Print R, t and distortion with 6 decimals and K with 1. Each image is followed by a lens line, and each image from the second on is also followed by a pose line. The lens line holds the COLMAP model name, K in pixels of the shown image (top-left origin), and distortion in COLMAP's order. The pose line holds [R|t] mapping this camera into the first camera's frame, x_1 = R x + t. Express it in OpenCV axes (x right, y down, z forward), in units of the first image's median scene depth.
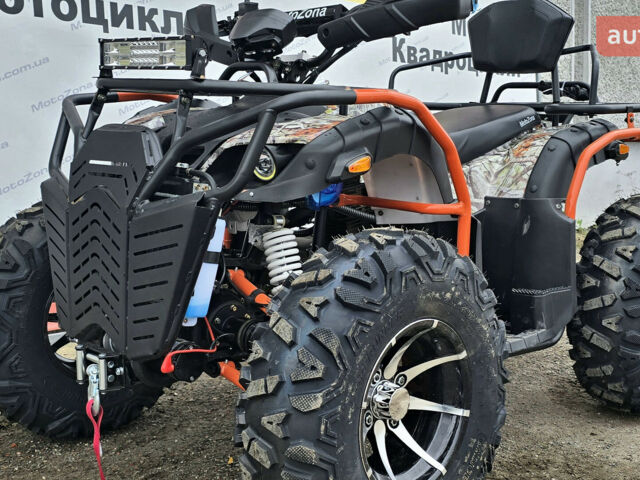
lens RADIAL K [[1232.1, 0, 320.0], [0, 1232.1, 240.0], [0, 0, 1]] dist [0.027177, -0.039572]
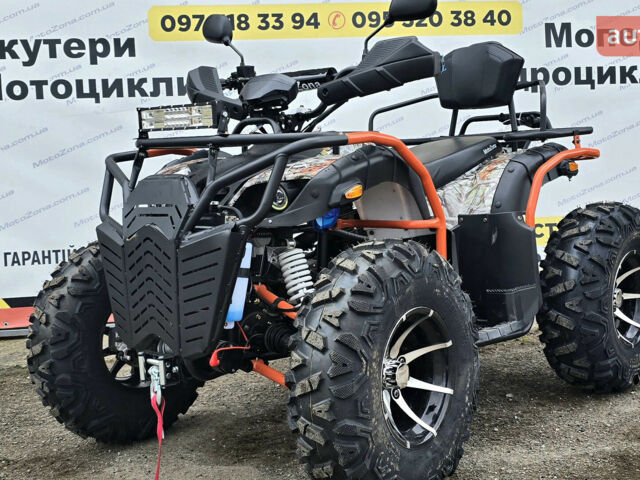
lens RADIAL K [[1232.1, 0, 320.0], [0, 1232.1, 240.0], [0, 0, 1]] dist [0.027177, -0.039572]
pose [[0.997228, -0.073521, 0.011428, -0.018226], [0.073869, 0.996694, -0.033826, 0.025603], [-0.008903, 0.034577, 0.999362, -0.240862]]
